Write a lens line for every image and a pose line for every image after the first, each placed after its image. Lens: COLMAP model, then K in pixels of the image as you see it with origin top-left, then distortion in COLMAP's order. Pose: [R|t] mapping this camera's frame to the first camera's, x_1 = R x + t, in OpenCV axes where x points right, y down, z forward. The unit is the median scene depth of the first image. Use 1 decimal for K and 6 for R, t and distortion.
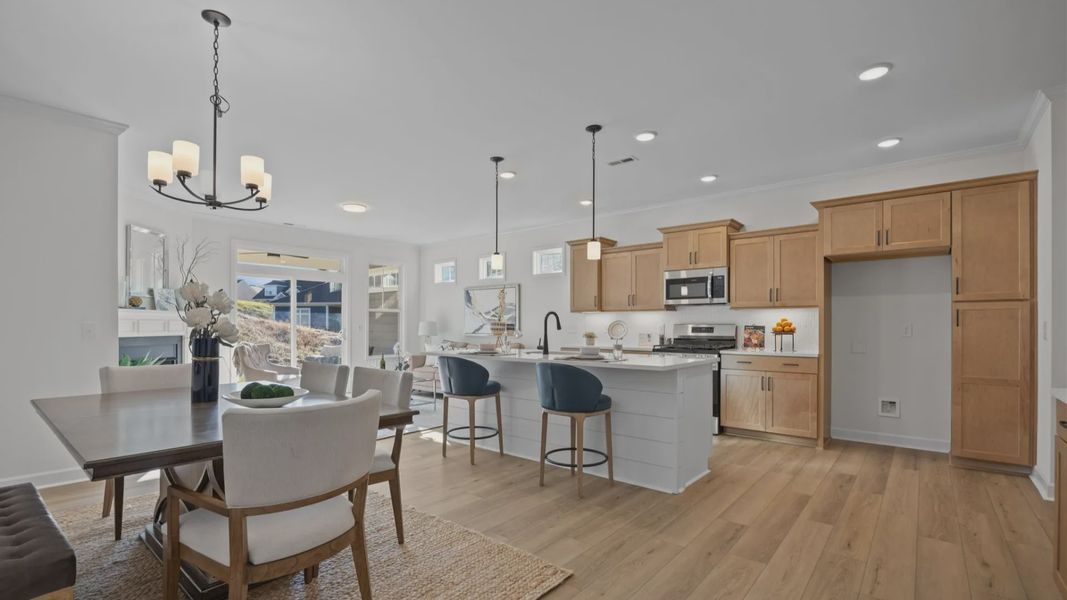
lens RADIAL K [[471.7, 0, 524.4], [0, 471.7, 320.5], [0, 0, 1]] dist [-0.003894, -0.000181]
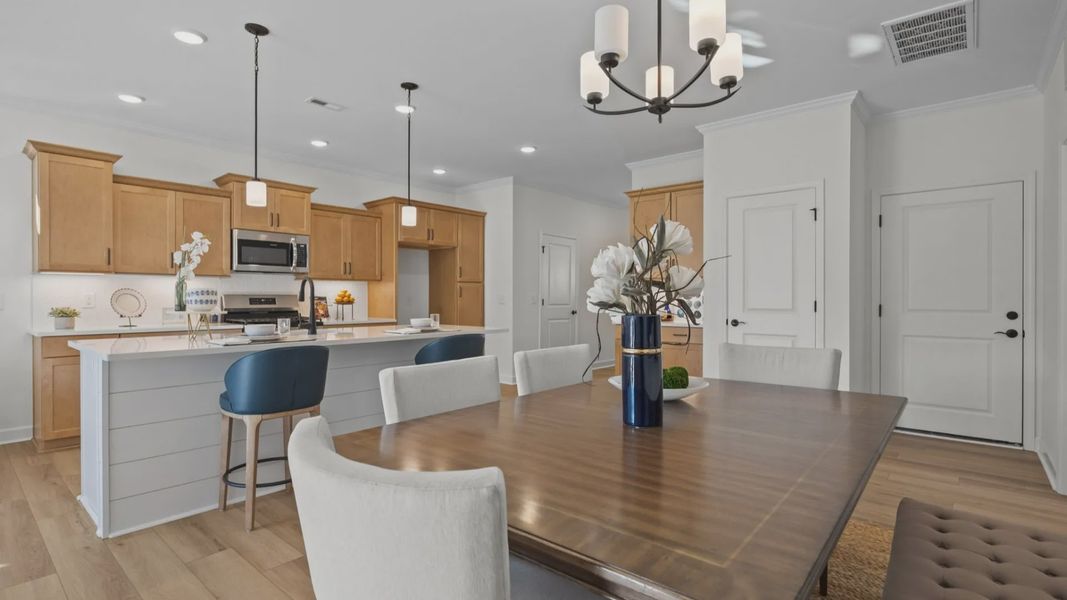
lens RADIAL K [[517.7, 0, 536.9], [0, 517.7, 300.4], [0, 0, 1]] dist [-0.006029, -0.000268]
pose [[0.002995, -0.005268, 0.999982, -0.646818], [-0.011361, 0.999921, 0.005301, 0.008275], [-0.999931, -0.011377, 0.002935, 0.542353]]
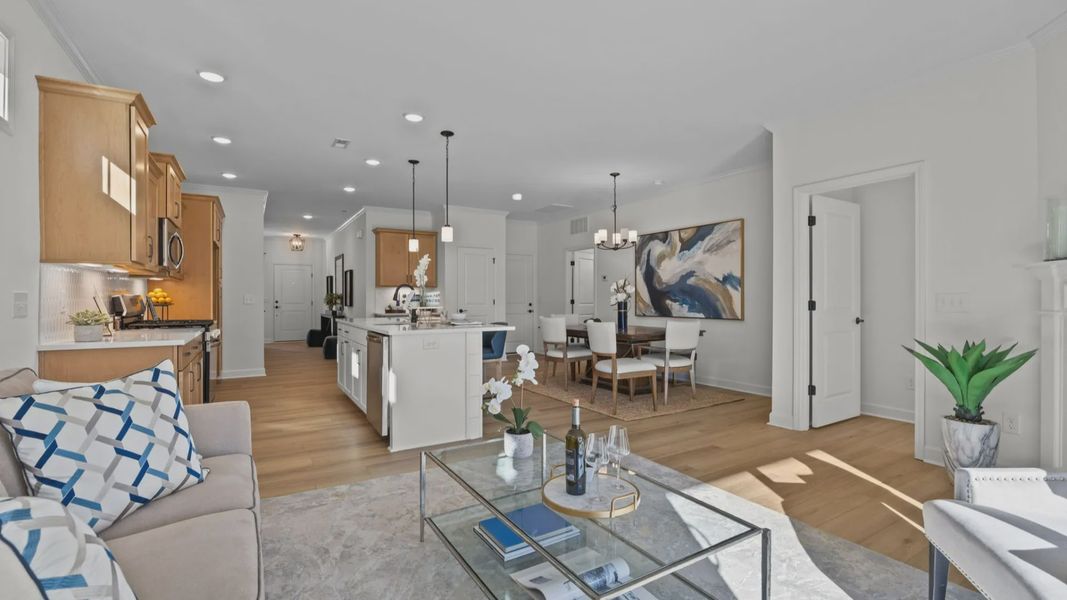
lens RADIAL K [[471.7, 0, 528.8], [0, 471.7, 299.6], [0, 0, 1]] dist [-0.003894, -0.000181]
pose [[-0.946827, 0.000795, 0.321743, -0.479566], [-0.001735, 0.999970, -0.007579, 0.021863], [-0.321740, -0.007734, -0.946797, 1.659515]]
